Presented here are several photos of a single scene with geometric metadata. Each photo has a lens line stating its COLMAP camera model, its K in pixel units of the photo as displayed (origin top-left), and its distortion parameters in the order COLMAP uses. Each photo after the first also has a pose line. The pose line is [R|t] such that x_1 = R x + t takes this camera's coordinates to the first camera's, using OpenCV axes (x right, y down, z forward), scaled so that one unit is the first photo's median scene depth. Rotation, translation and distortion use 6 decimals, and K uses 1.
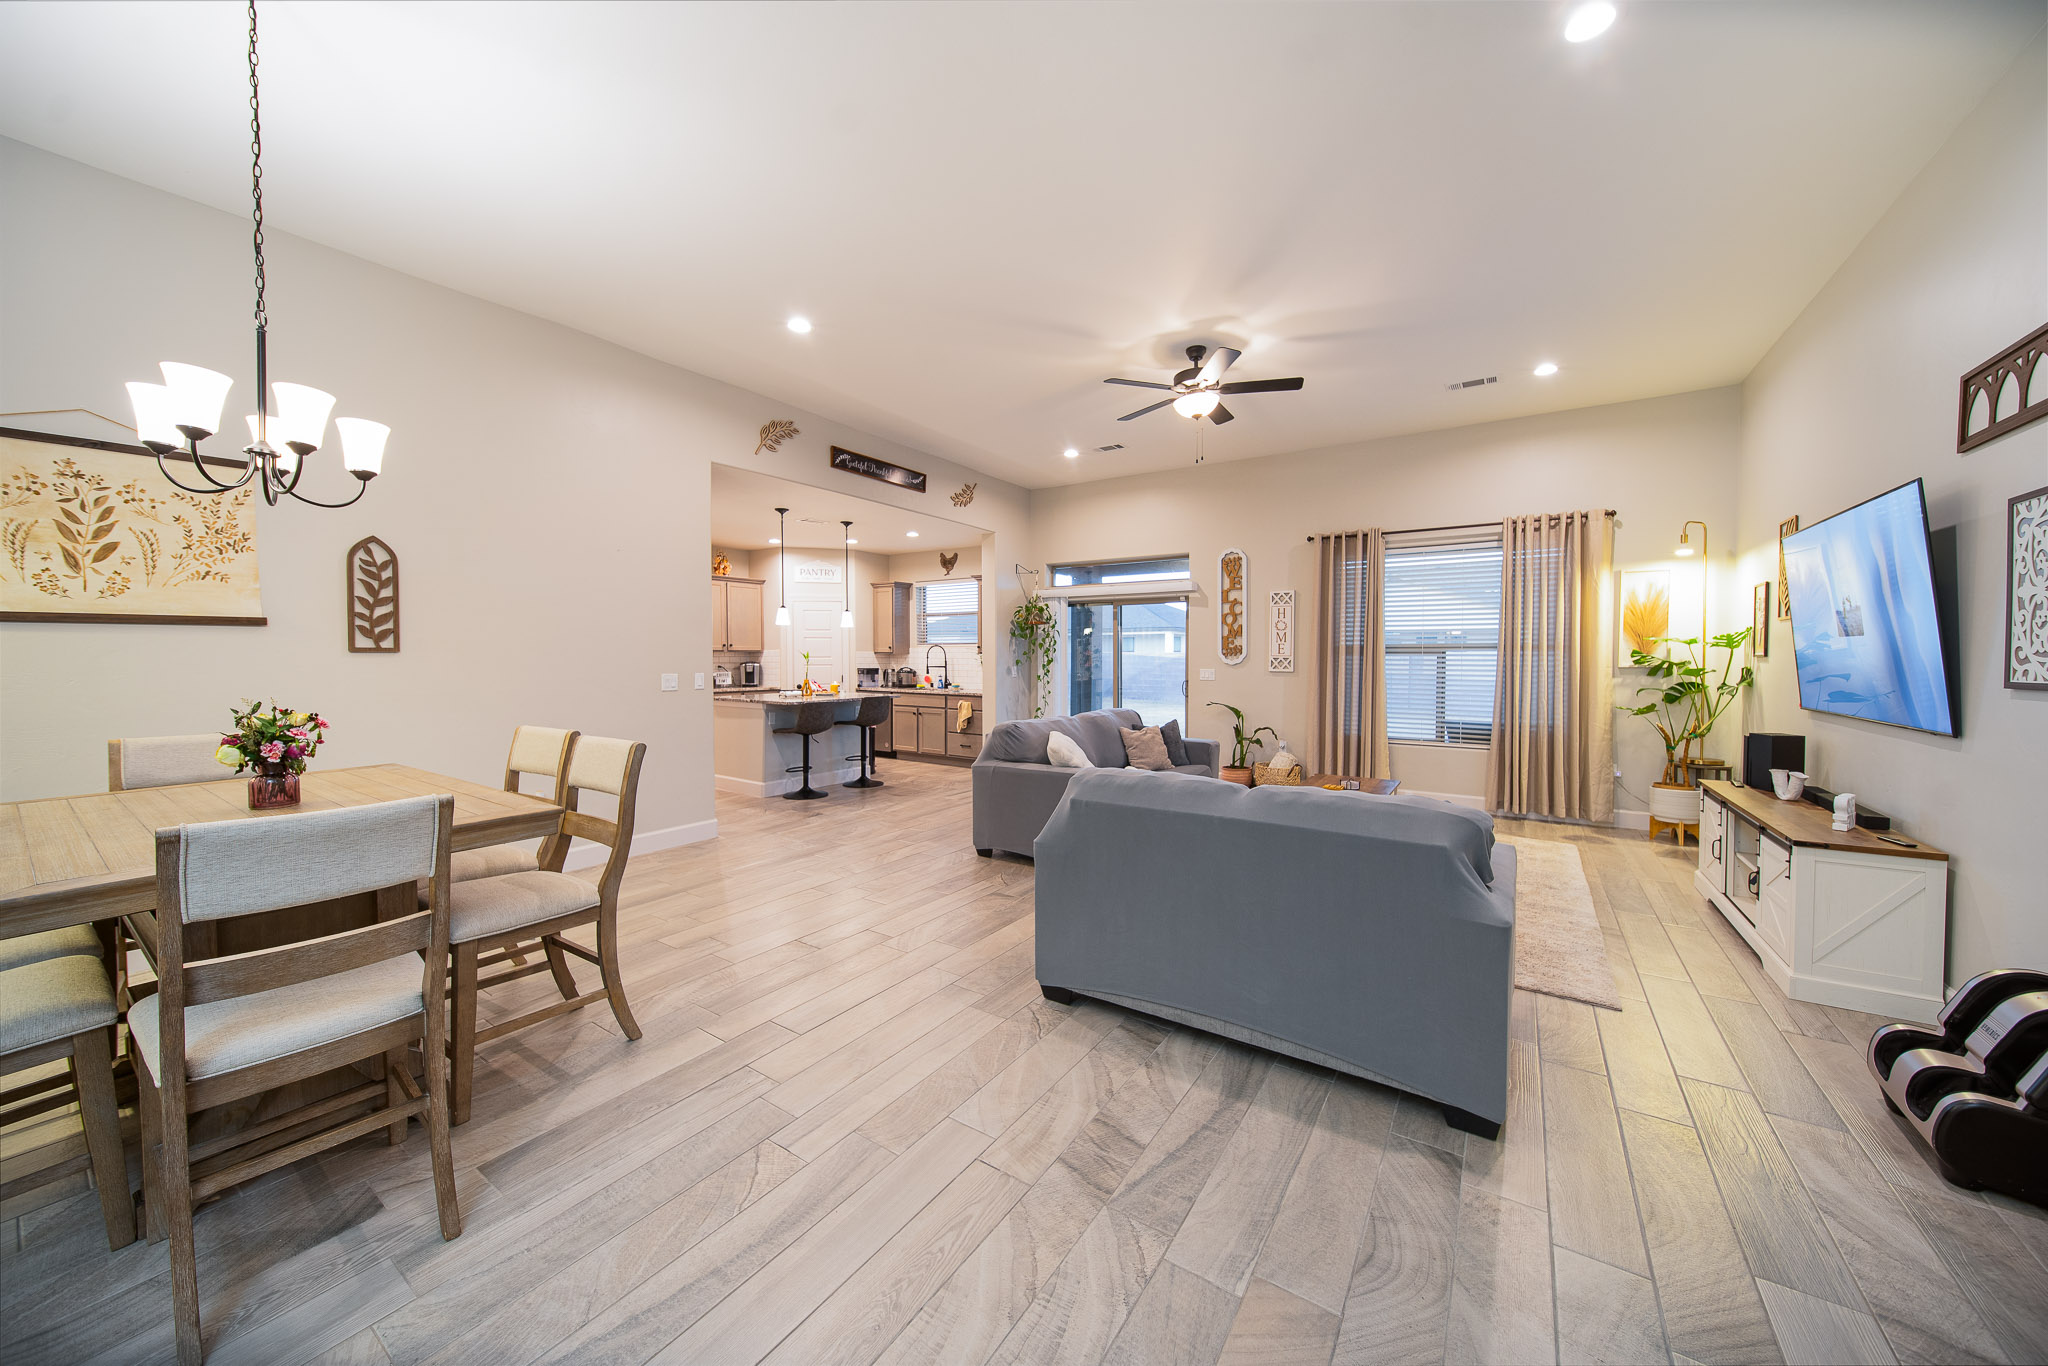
lens RADIAL K [[723.1, 0, 1023.3], [0, 723.1, 666.0], [0, 0, 1]] dist [-0.000363, -0.000451]
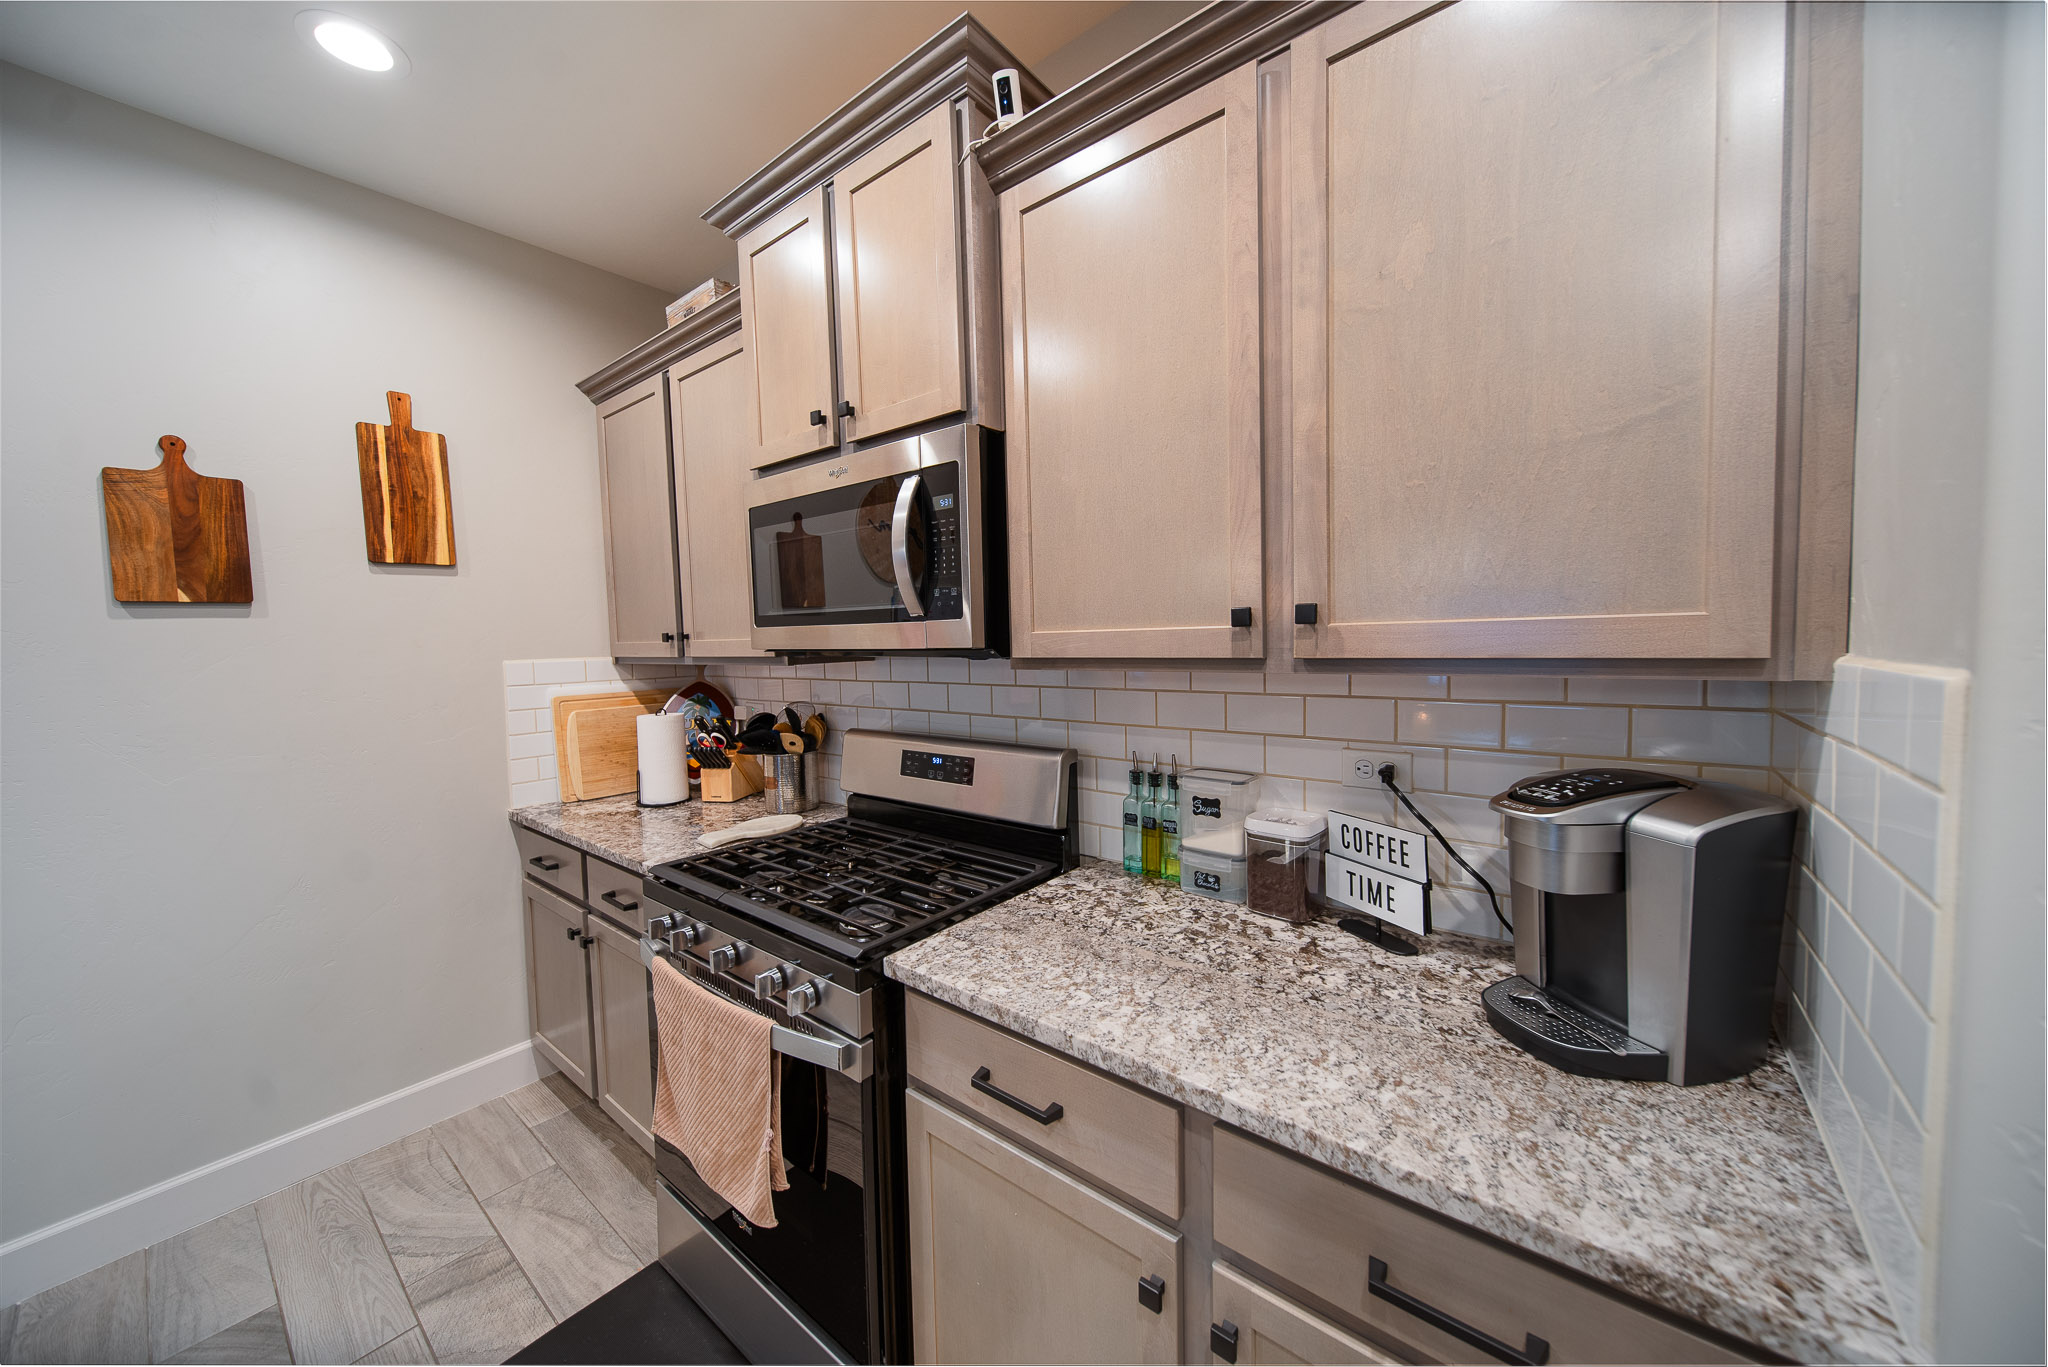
lens RADIAL K [[723.1, 0, 1032.1], [0, 723.1, 679.9], [0, 0, 1]] dist [-0.000363, -0.000451]
pose [[-0.078333, 0.069921, -0.994472, -0.356592], [0.011499, 0.997534, 0.069230, -0.033091], [0.996861, -0.006012, -0.078944, 1.185483]]
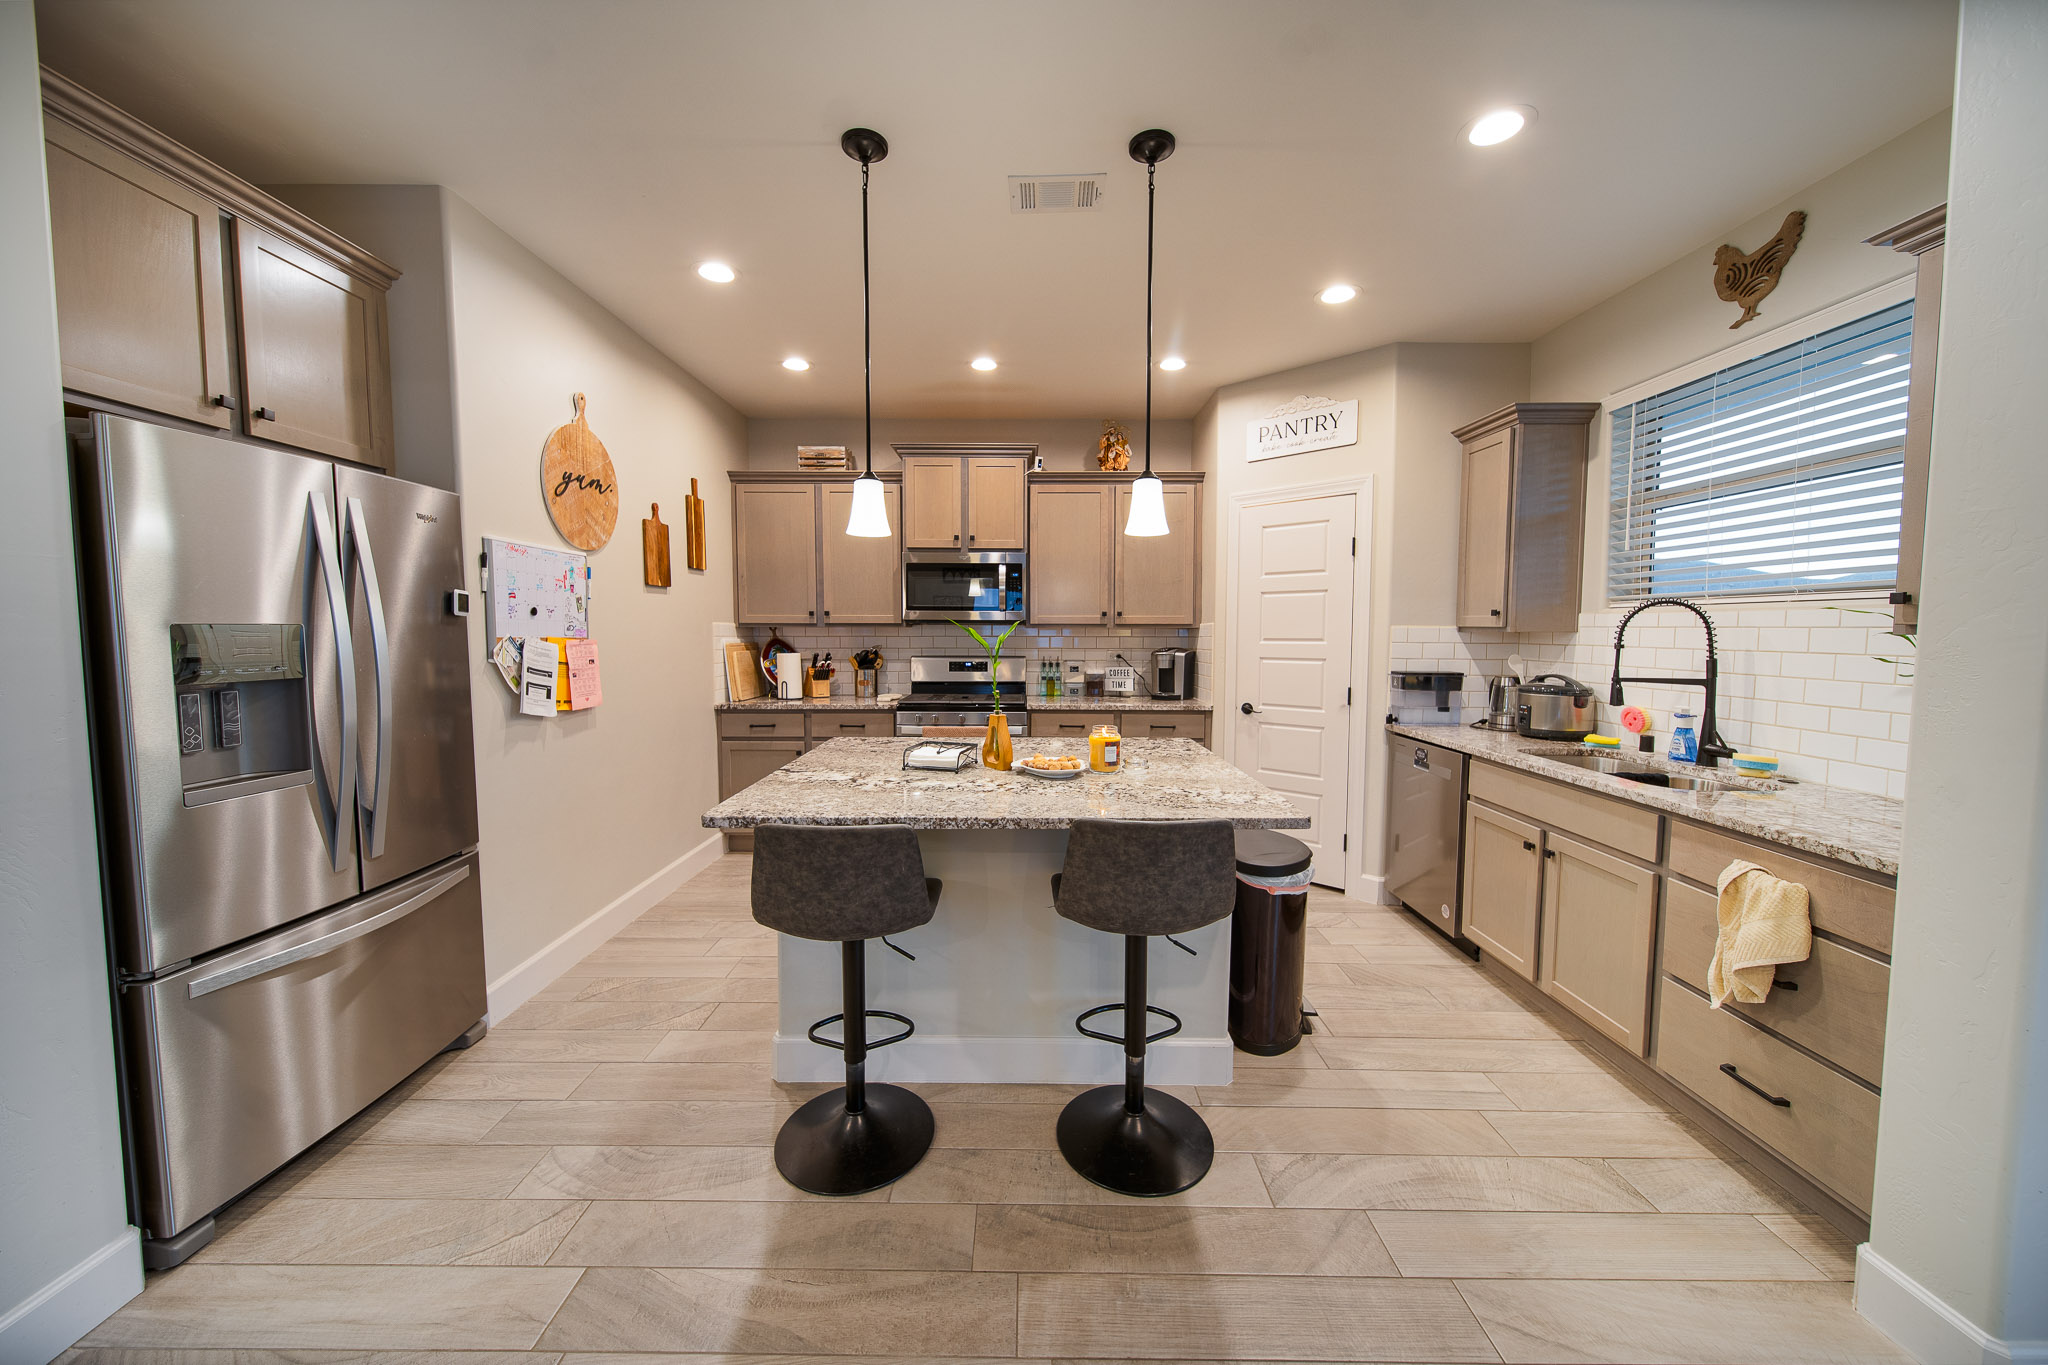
lens RADIAL K [[723.1, 0, 1029.6], [0, 723.1, 677.8], [0, 0, 1]] dist [-0.000363, -0.000451]
pose [[0.560340, 0.054354, -0.826478, -0.037802], [-0.013901, 0.998321, 0.056231, -0.014950], [0.828146, -0.020019, 0.560154, 0.826954]]
